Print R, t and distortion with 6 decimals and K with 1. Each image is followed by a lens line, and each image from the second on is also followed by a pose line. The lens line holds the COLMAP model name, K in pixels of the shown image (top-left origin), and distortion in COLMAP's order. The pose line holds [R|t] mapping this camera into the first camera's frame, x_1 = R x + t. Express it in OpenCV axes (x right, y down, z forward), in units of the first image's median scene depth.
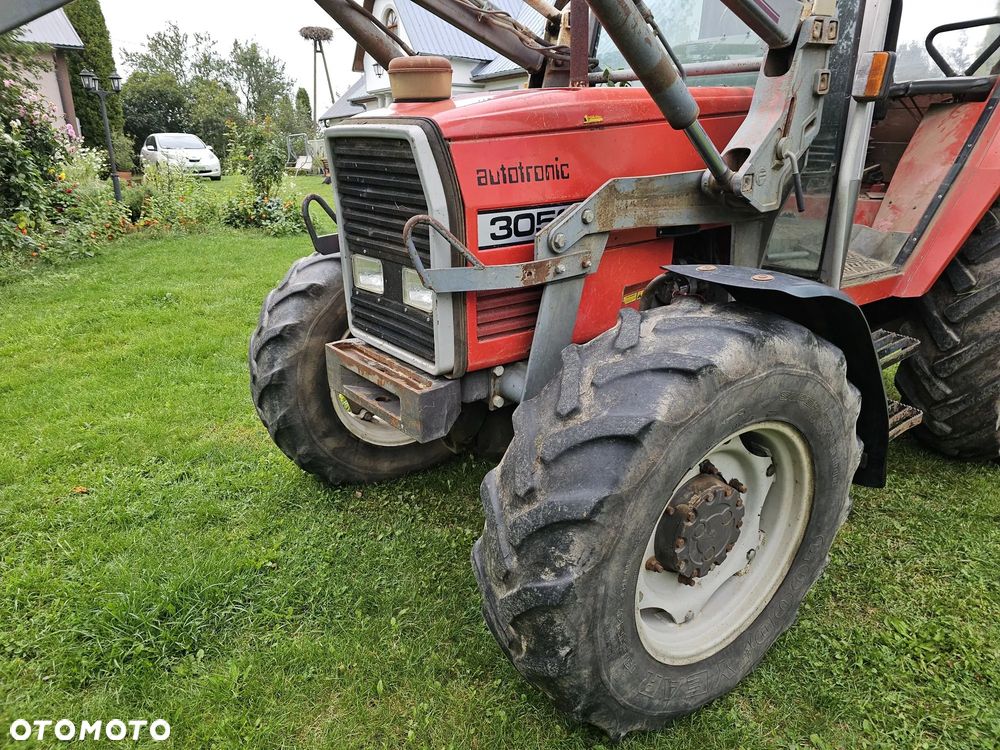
lens RADIAL K [[661.1, 0, 504.4], [0, 661.1, 383.0], [0, 0, 1]] dist [0.076065, -0.079799]
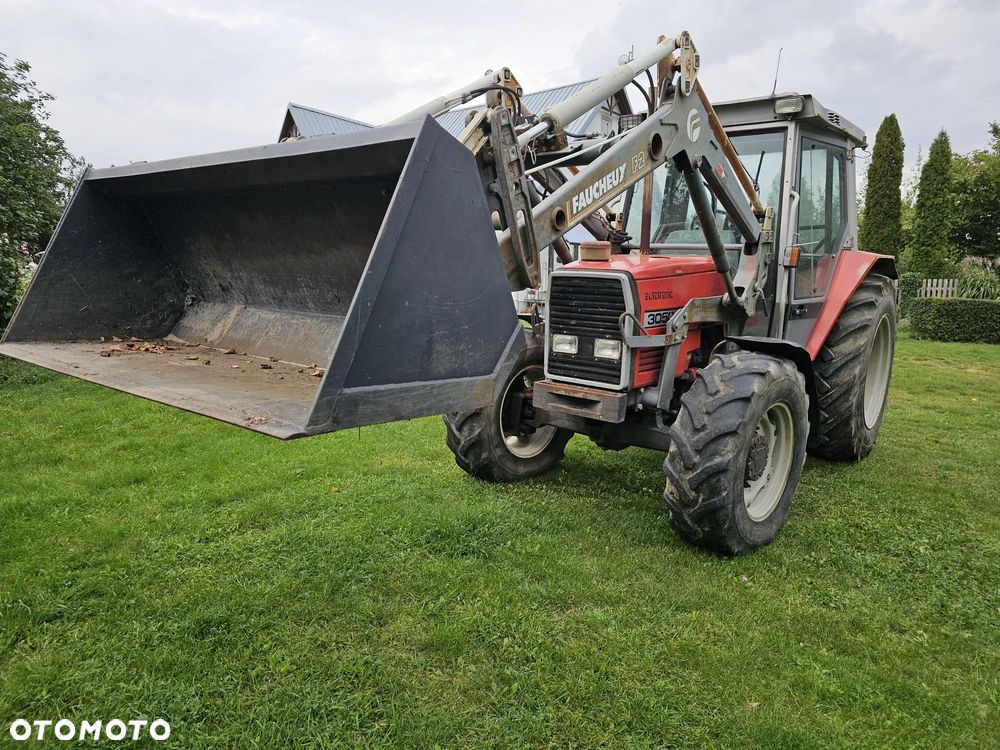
lens RADIAL K [[660.1, 0, 500.0], [0, 660.1, 375.0], [0, 0, 1]] dist [0.084077, -0.109701]
pose [[0.976619, -0.000983, 0.214975, -0.887719], [0.041242, 0.982272, -0.182868, 0.295323], [-0.210984, 0.187458, 0.959346, -0.859074]]
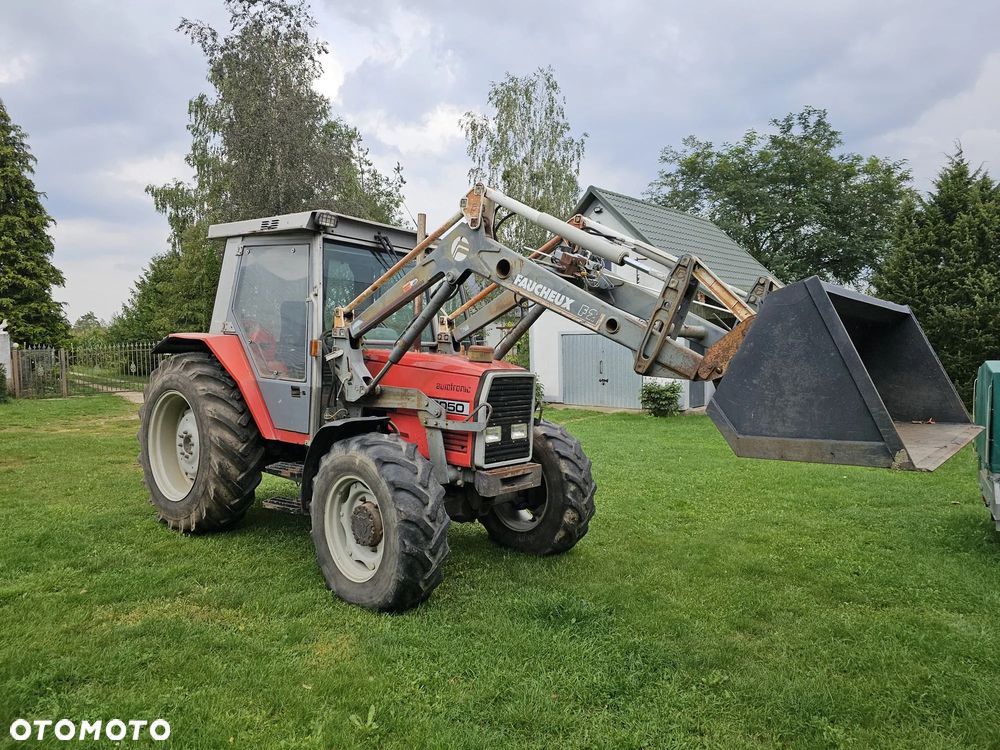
lens RADIAL K [[660.1, 0, 500.0], [0, 660.1, 375.0], [0, 0, 1]] dist [0.084077, -0.109701]
pose [[-0.192217, -0.036208, 0.980684, -2.613859], [0.323451, 0.941141, 0.098145, -0.620478], [-0.926516, 0.336069, -0.169192, 1.428325]]
